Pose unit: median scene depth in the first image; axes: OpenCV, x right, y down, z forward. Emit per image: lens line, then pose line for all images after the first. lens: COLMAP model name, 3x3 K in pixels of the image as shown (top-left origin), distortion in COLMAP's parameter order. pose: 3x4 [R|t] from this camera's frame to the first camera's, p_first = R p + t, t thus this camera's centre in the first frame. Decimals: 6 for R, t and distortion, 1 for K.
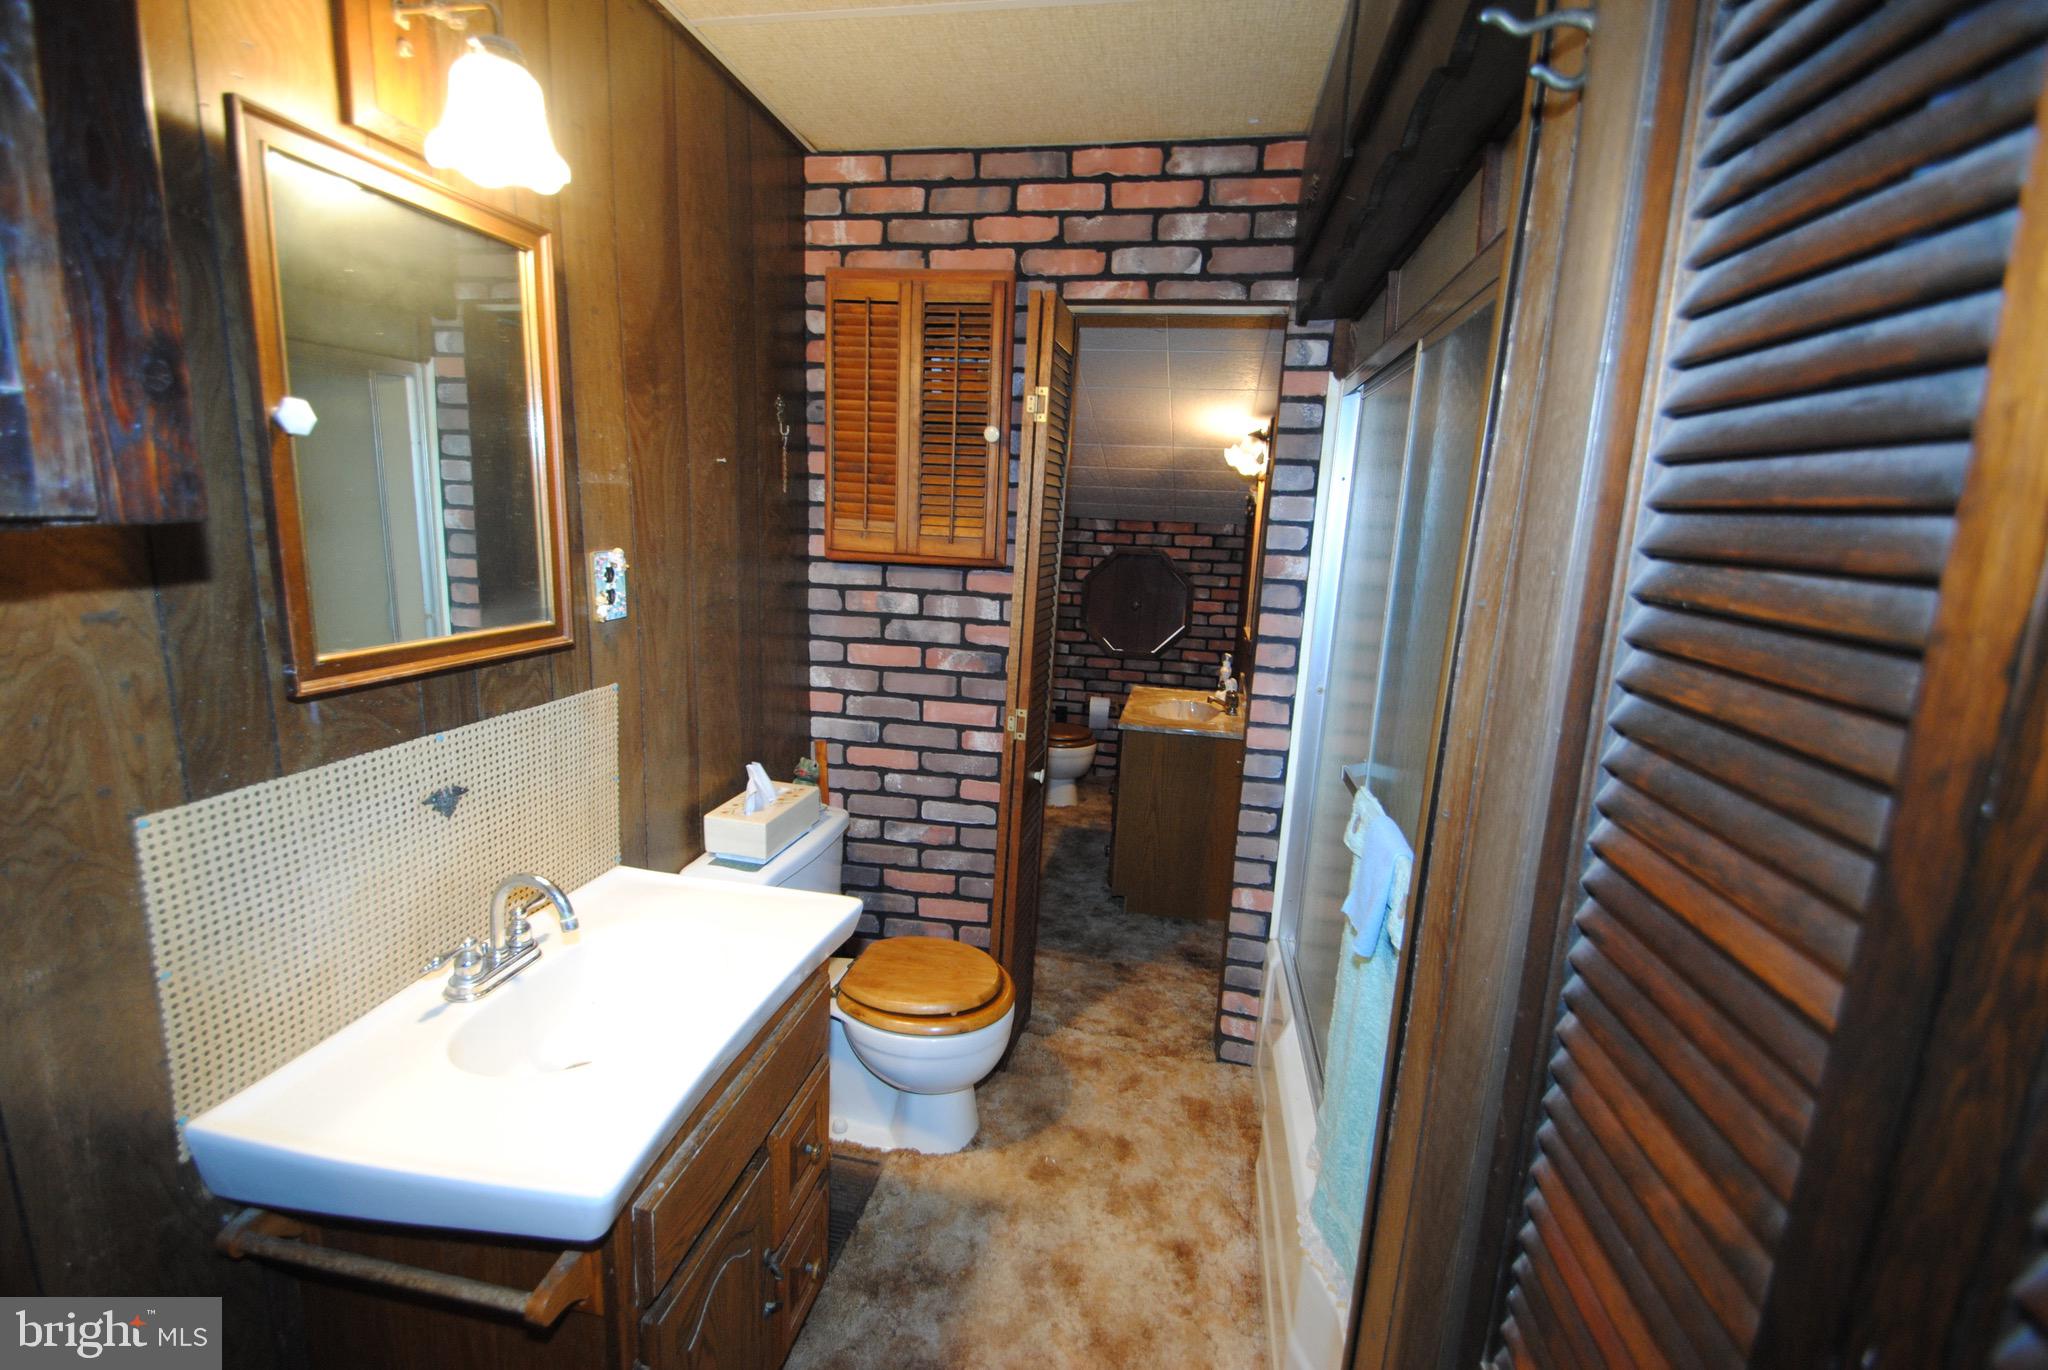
lens RADIAL K [[895.5, 0, 1026.0], [0, 895.5, 688.1], [0, 0, 1]] dist [0.008980, -0.013137]
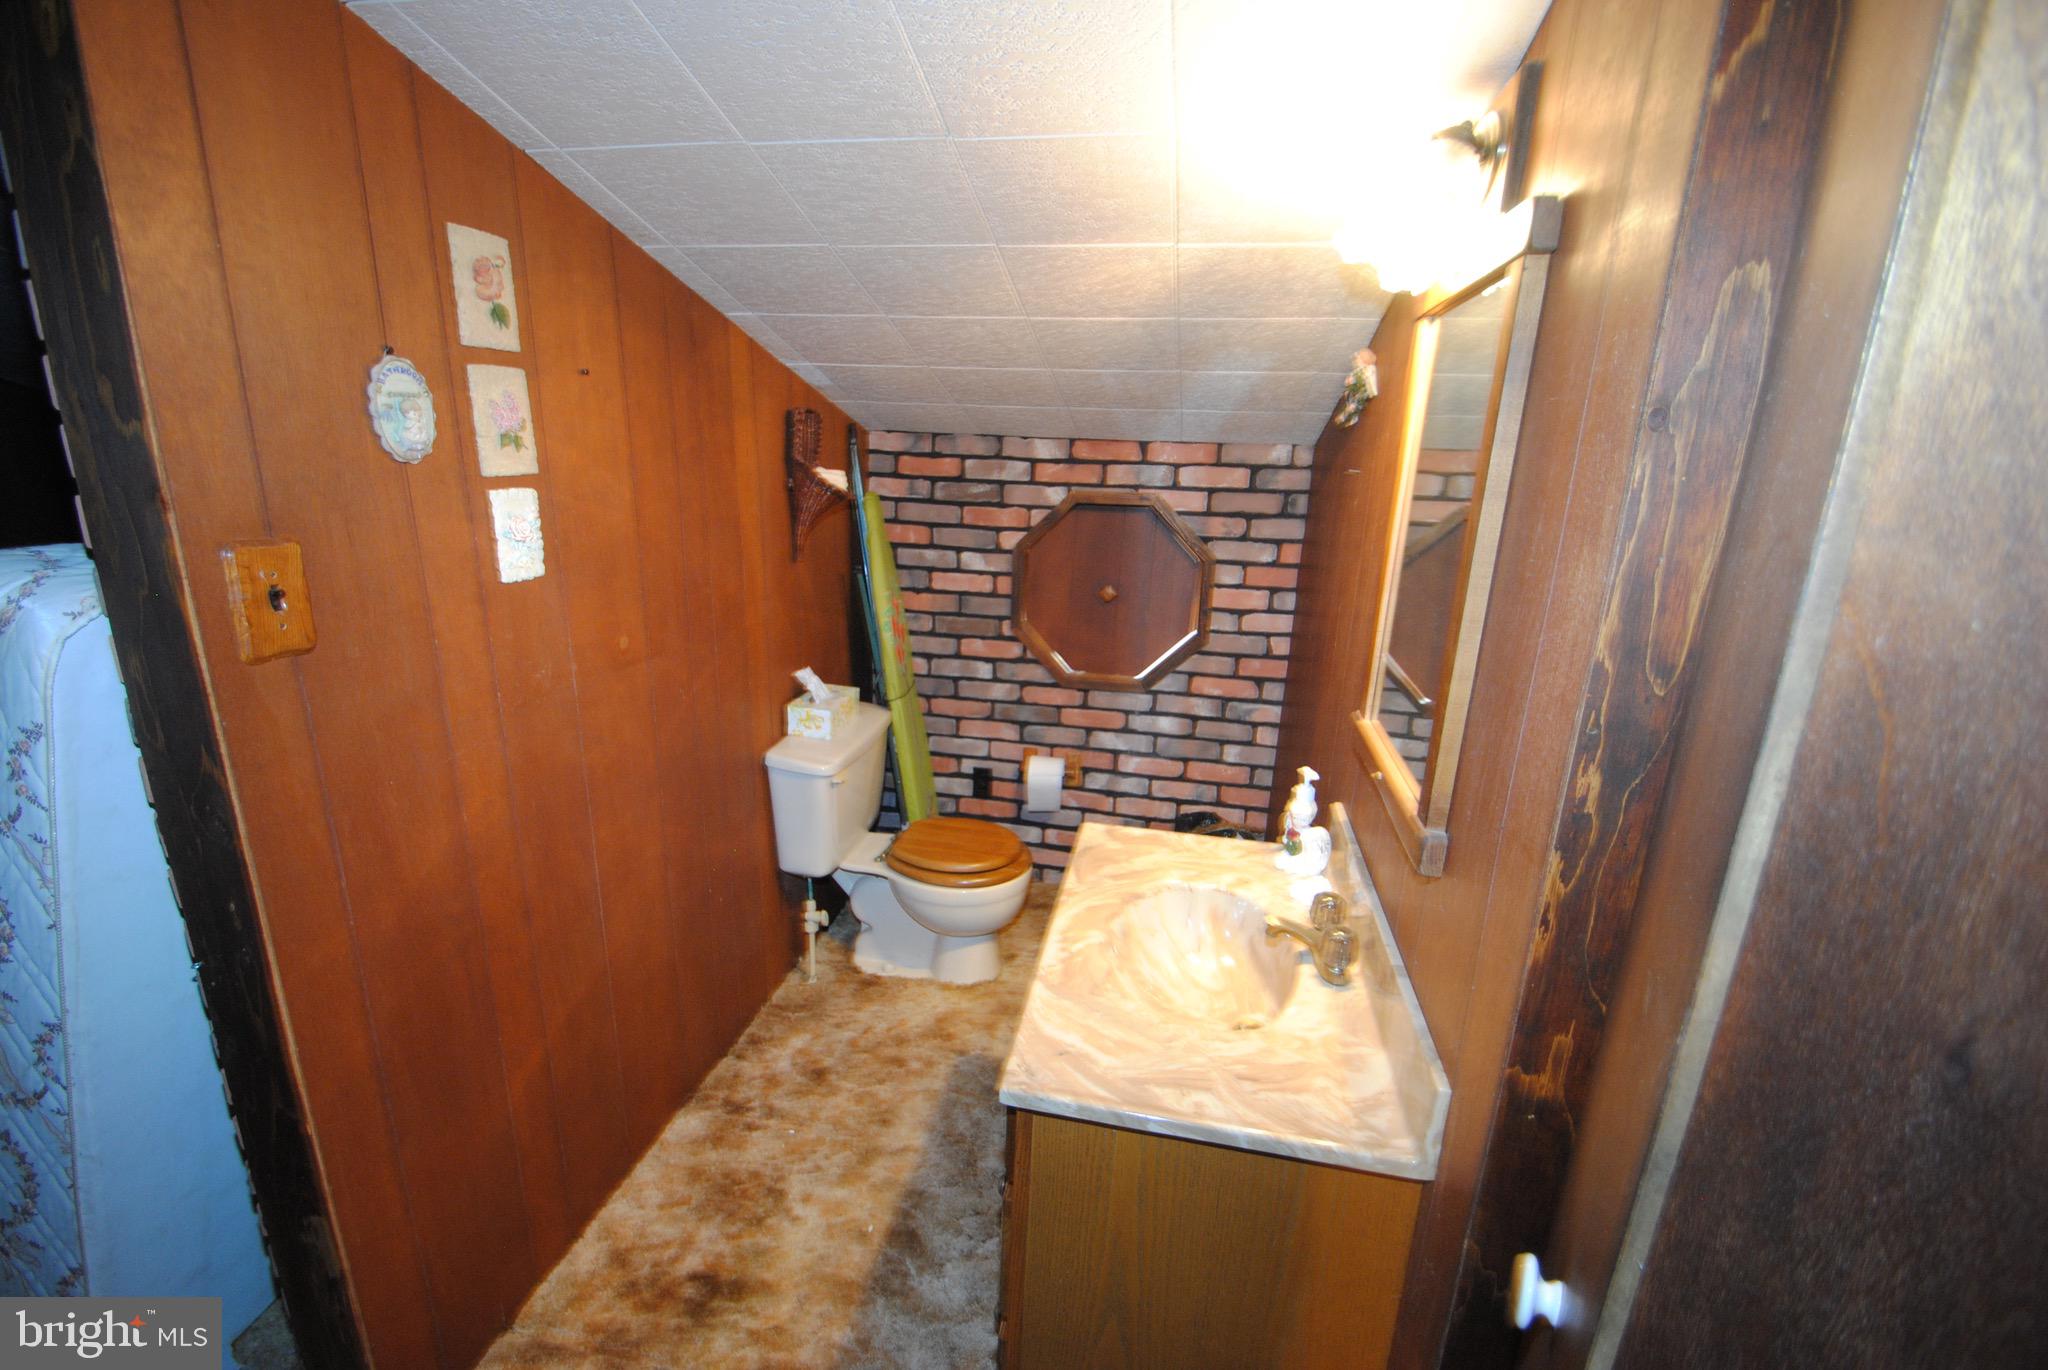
lens RADIAL K [[895.5, 0, 1020.0], [0, 895.5, 681.1], [0, 0, 1]] dist [0.008980, -0.013137]
pose [[0.999902, -0.010196, -0.009595, 0.073230], [0.010928, 0.996764, 0.079643, -0.084838], [0.008752, -0.079740, 0.996777, 0.444828]]
